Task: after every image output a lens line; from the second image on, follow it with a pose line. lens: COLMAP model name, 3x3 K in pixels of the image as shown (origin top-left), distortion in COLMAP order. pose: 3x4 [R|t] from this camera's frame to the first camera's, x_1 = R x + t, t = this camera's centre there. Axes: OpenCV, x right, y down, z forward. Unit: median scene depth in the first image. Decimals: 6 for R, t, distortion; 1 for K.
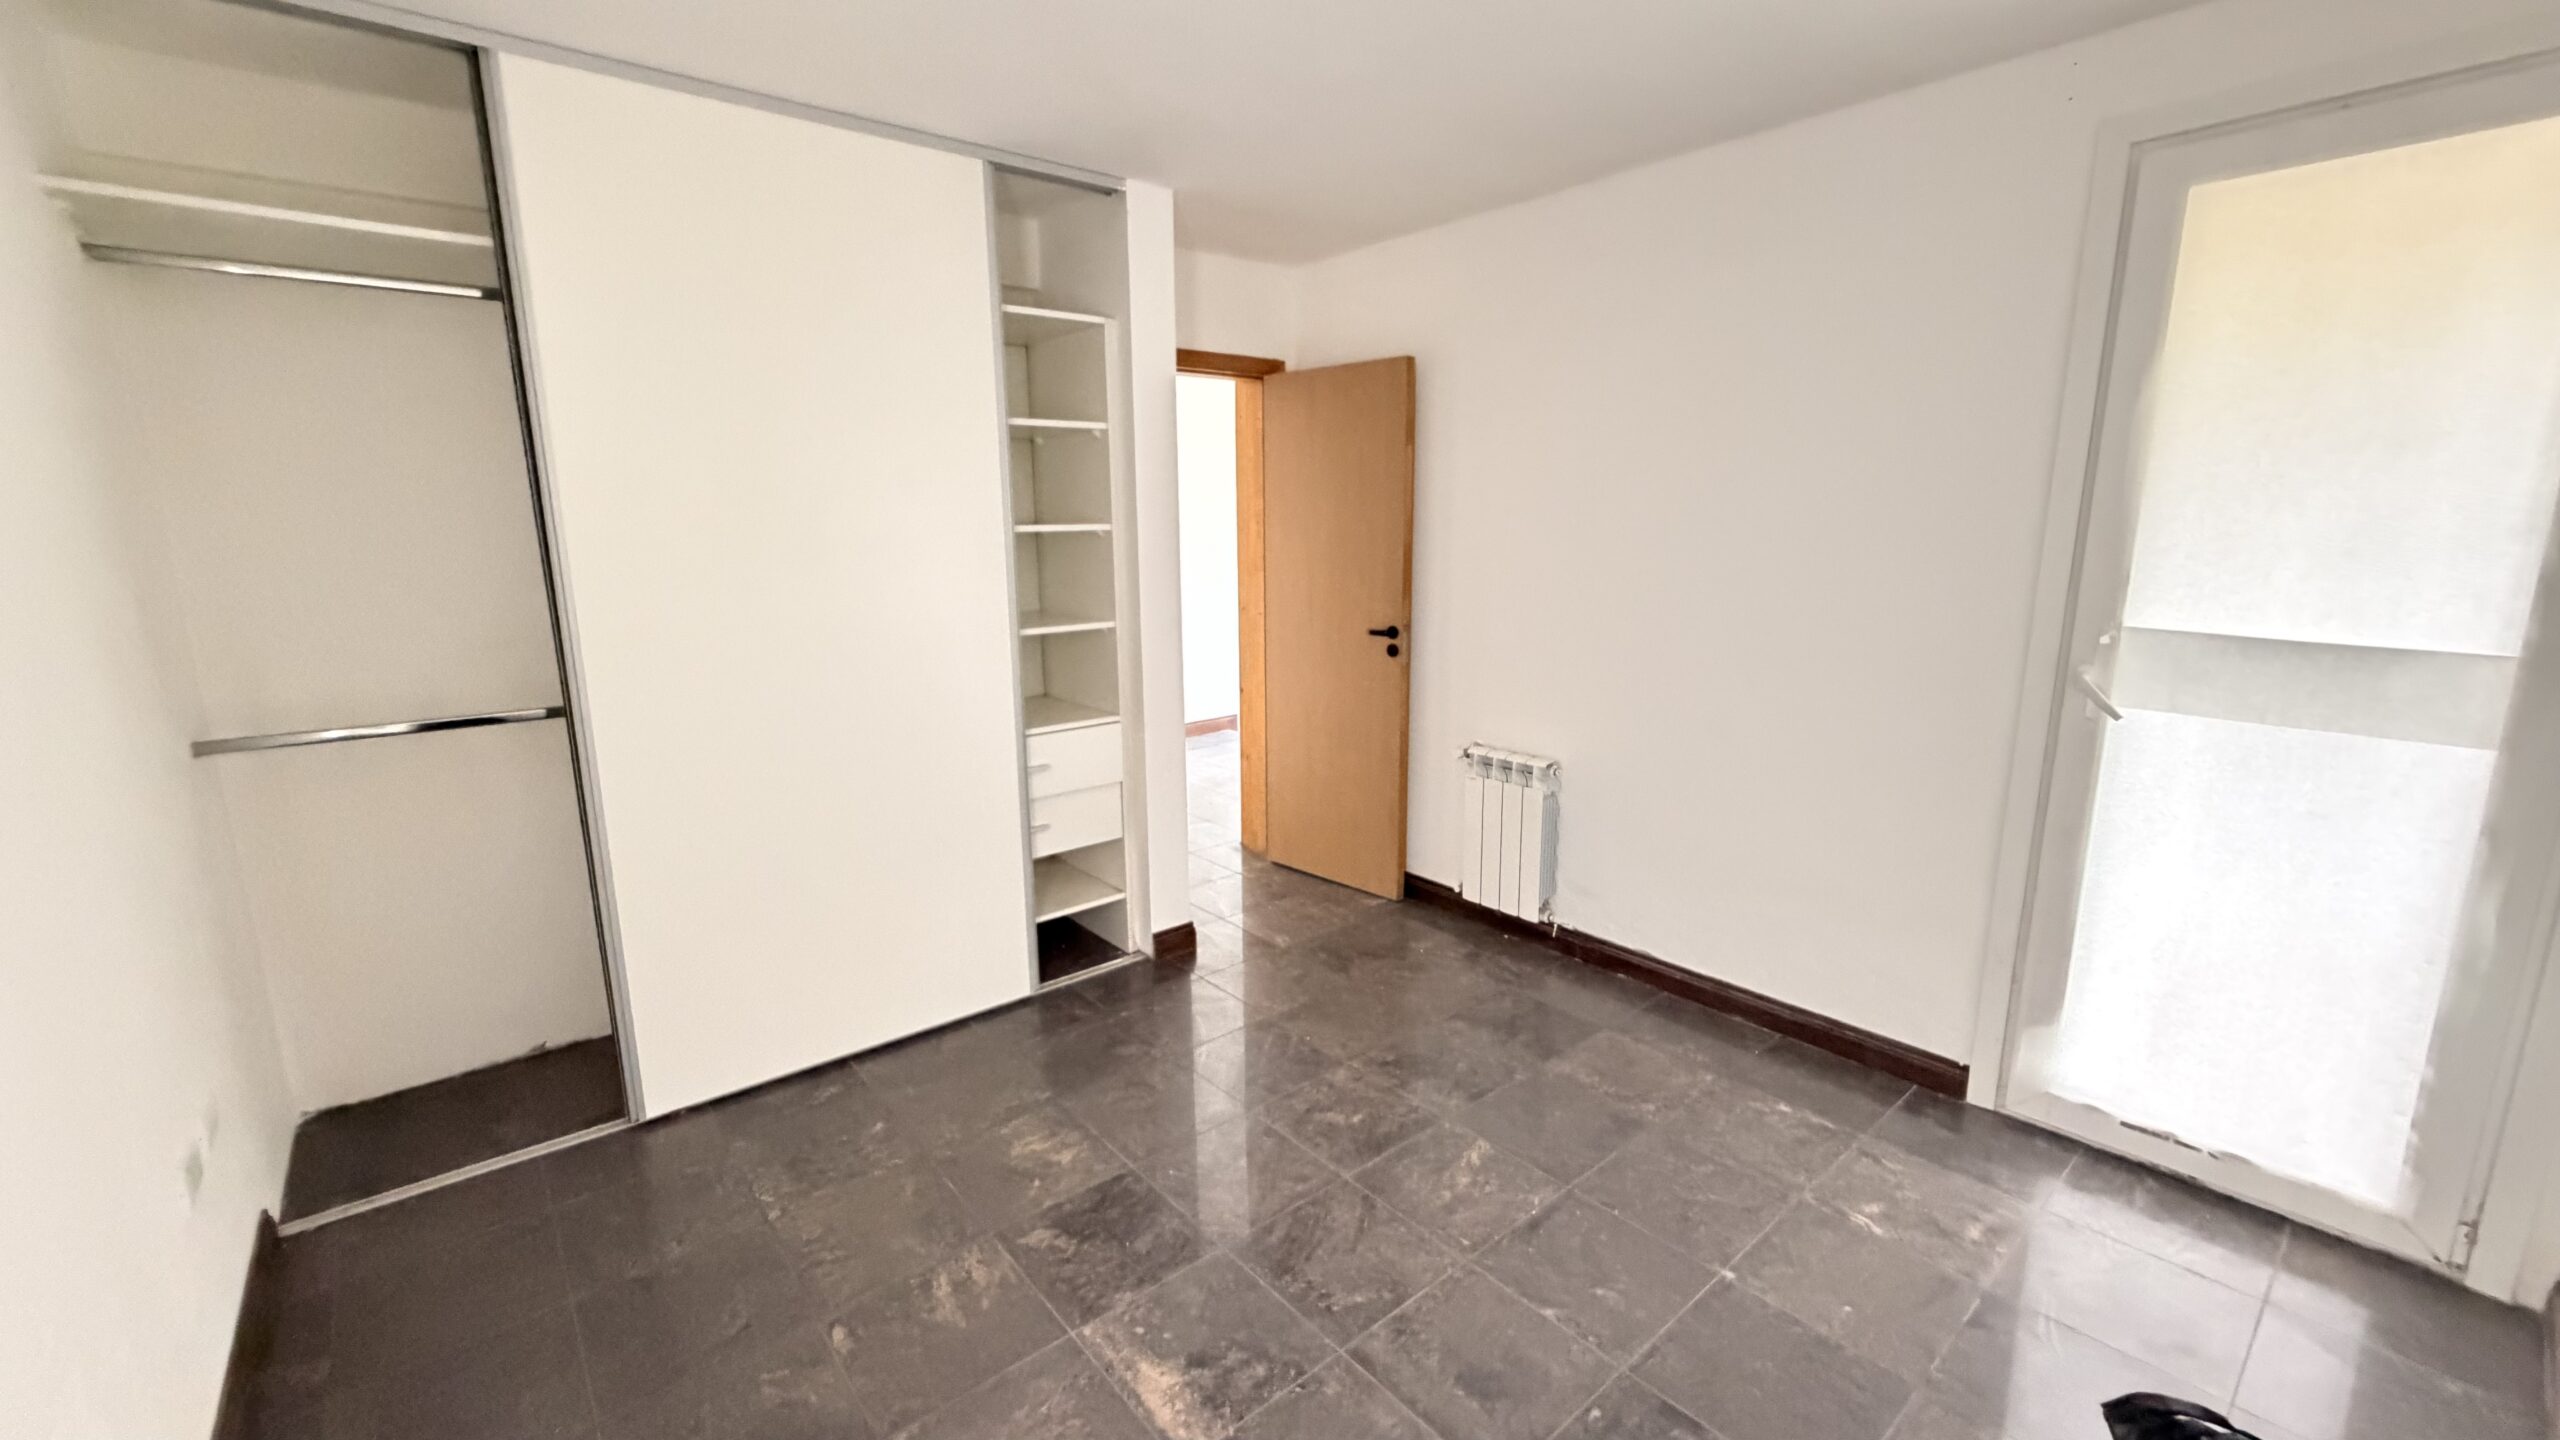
lens RADIAL K [[1014.2, 0, 1273.5], [0, 1014.2, 717.1], [0, 0, 1]] dist [0.000214, -0.000360]
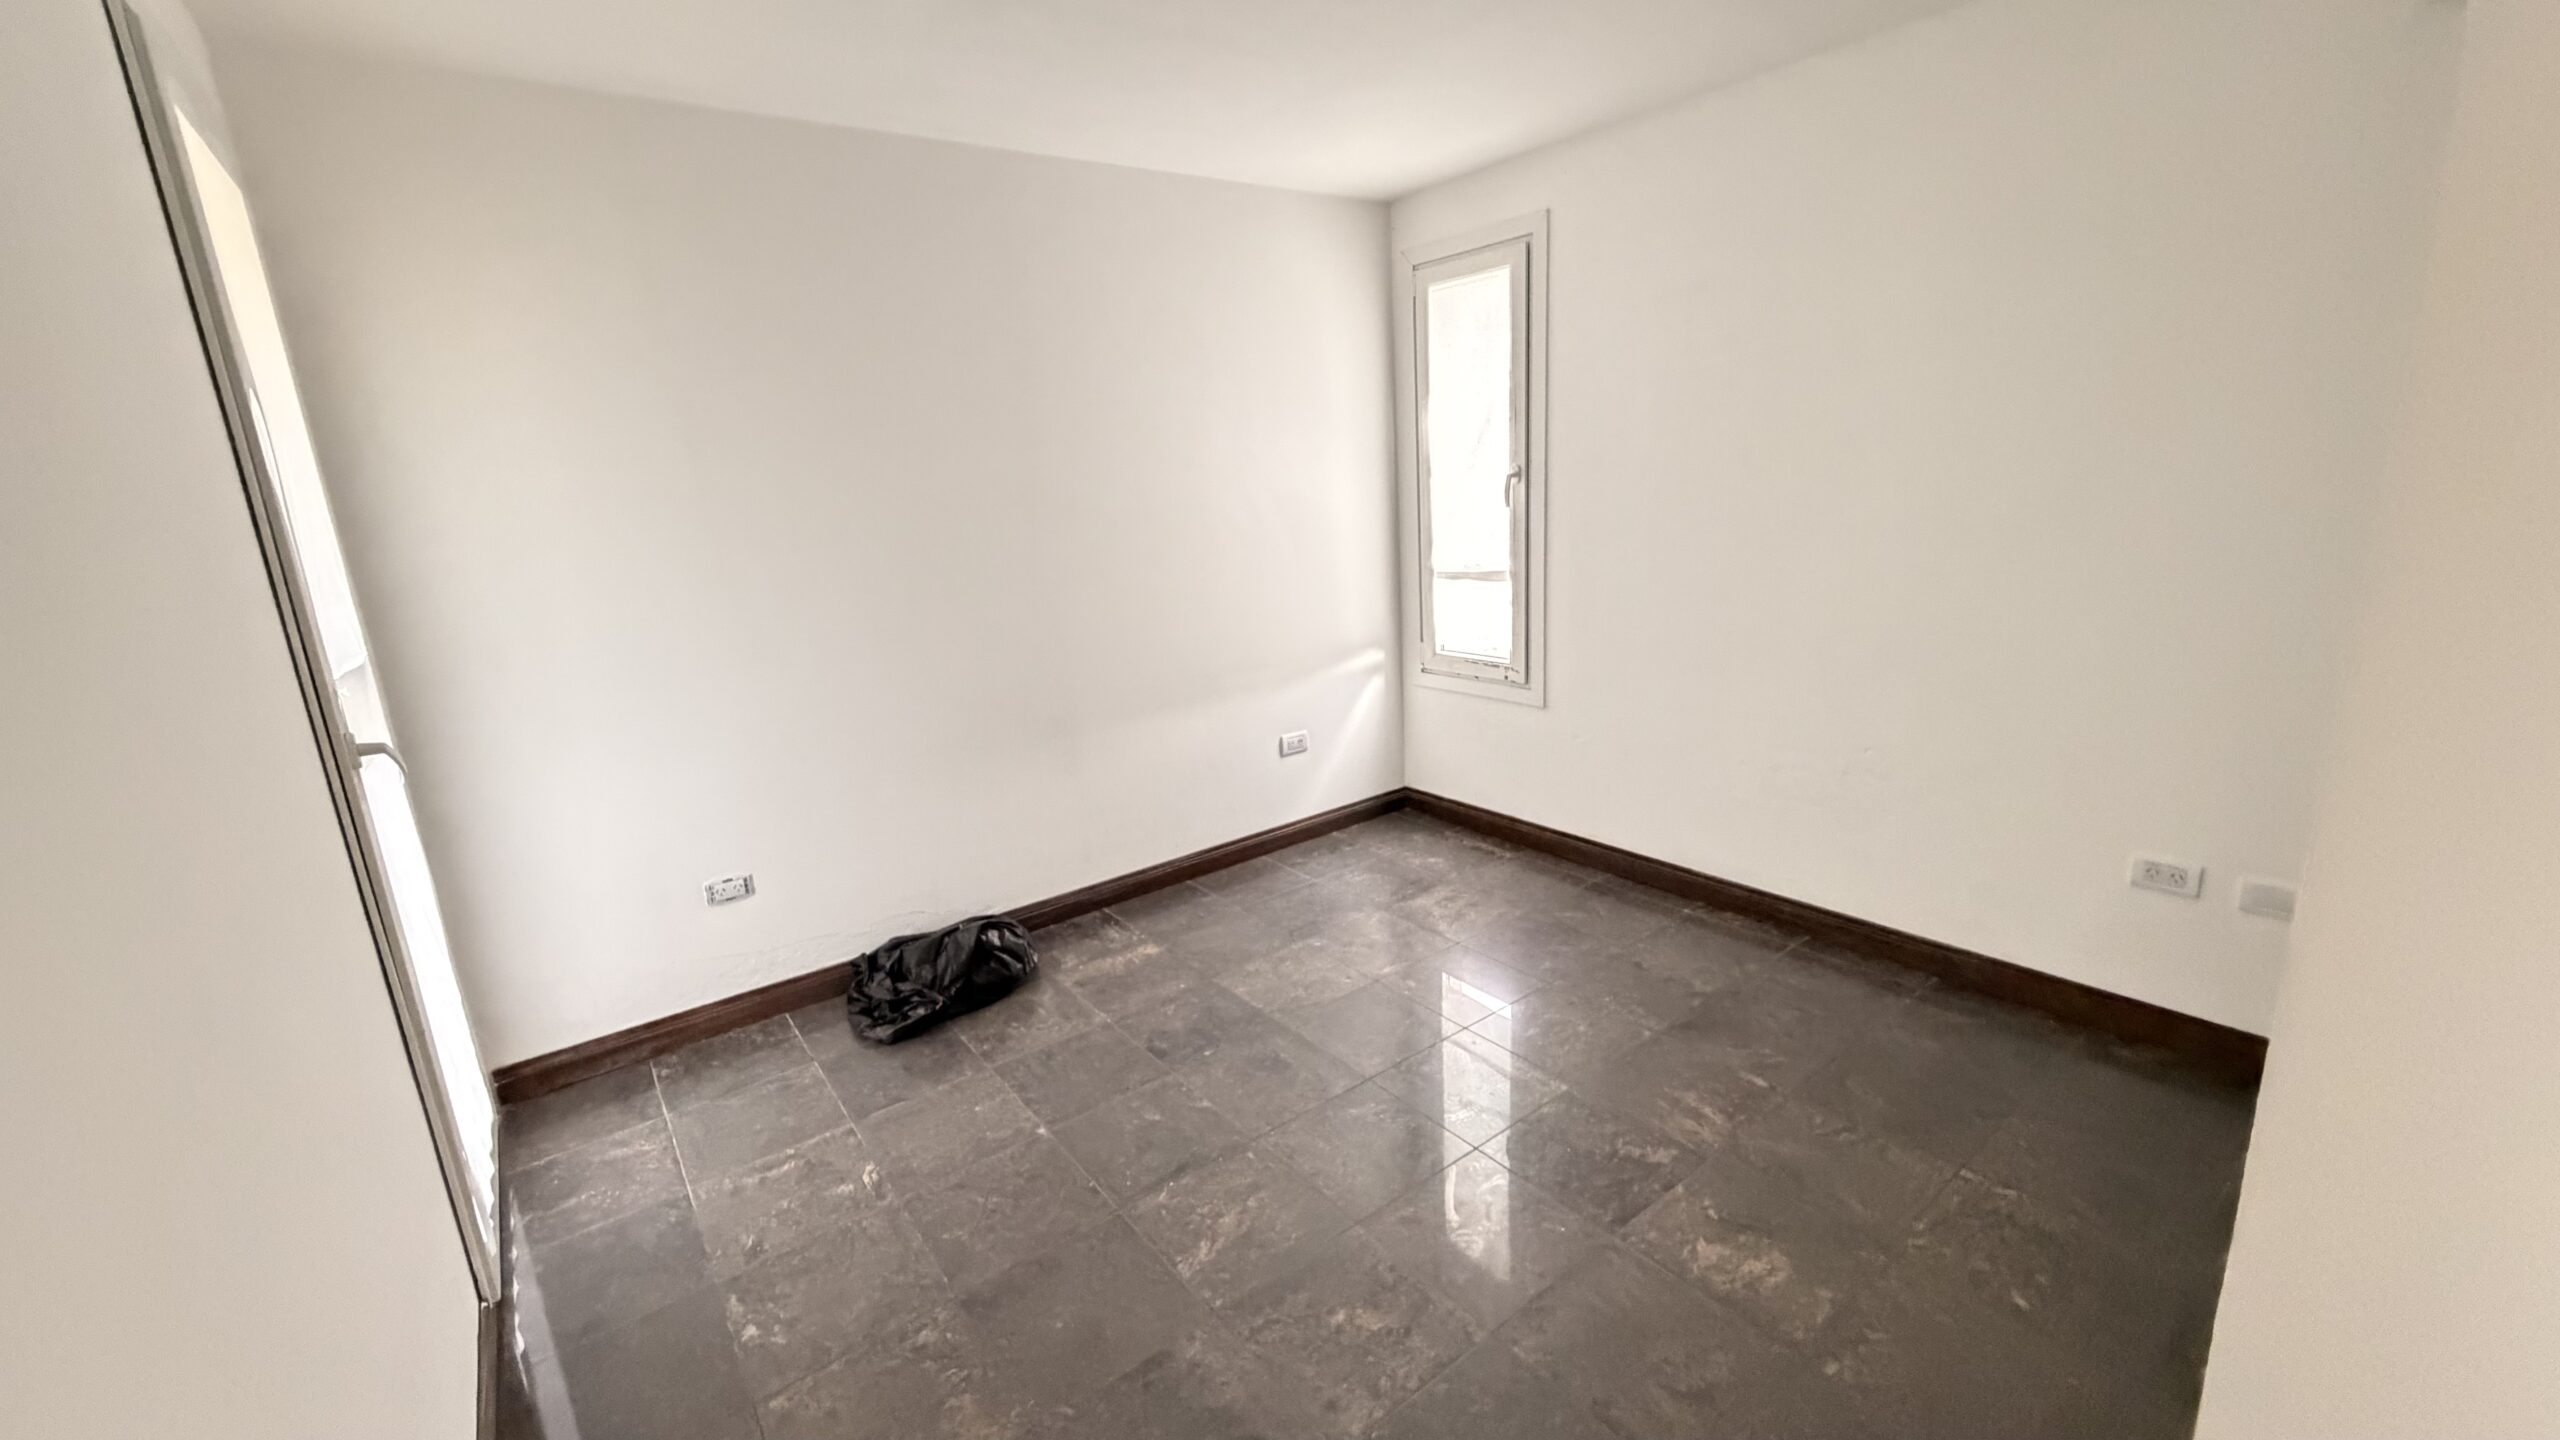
lens RADIAL K [[1014.2, 0, 1273.5], [0, 1014.2, 717.1], [0, 0, 1]] dist [0.000214, -0.000360]
pose [[-0.996762, 0.052566, 0.060853, 0.067960], [0.073325, 0.904806, 0.419463, -0.320285], [-0.033011, 0.422566, -0.905731, 1.610235]]
